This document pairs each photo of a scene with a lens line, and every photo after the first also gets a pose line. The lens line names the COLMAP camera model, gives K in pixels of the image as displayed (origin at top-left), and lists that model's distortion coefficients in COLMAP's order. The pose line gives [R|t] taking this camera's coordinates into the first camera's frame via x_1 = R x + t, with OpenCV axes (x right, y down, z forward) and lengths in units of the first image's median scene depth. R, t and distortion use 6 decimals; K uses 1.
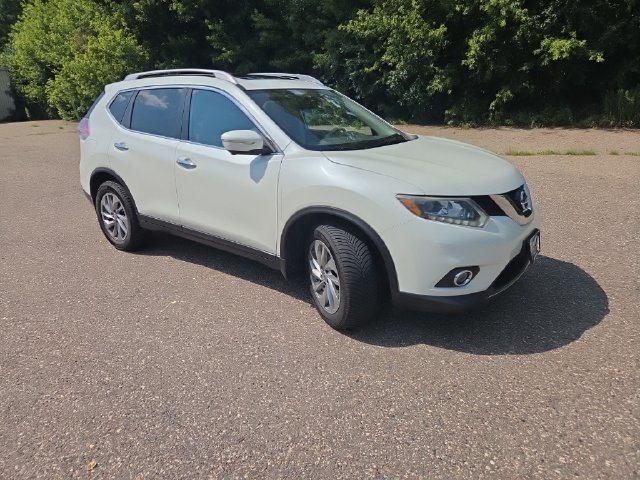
lens RADIAL K [[425.9, 0, 315.5], [0, 425.9, 236.2], [0, 0, 1]] dist [0.068254, -0.052135]
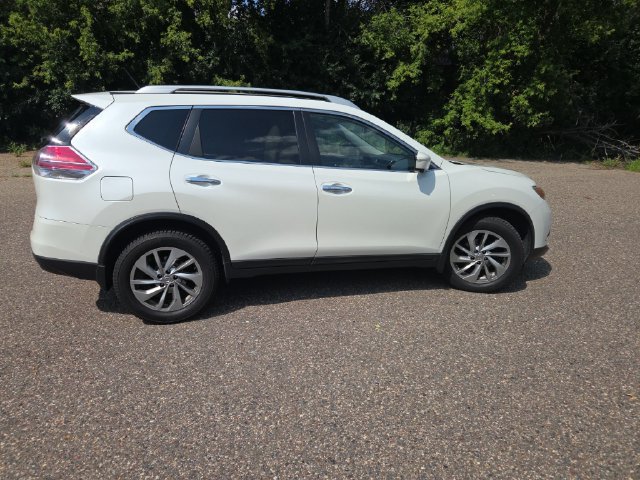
lens RADIAL K [[425.9, 0, 311.8], [0, 425.9, 242.5], [0, 0, 1]] dist [0.068254, -0.052135]
pose [[0.610820, -0.185844, 0.769650, -0.303865], [0.219541, 0.973702, 0.060881, -0.033670], [-0.760724, 0.131782, 0.635557, 0.123426]]
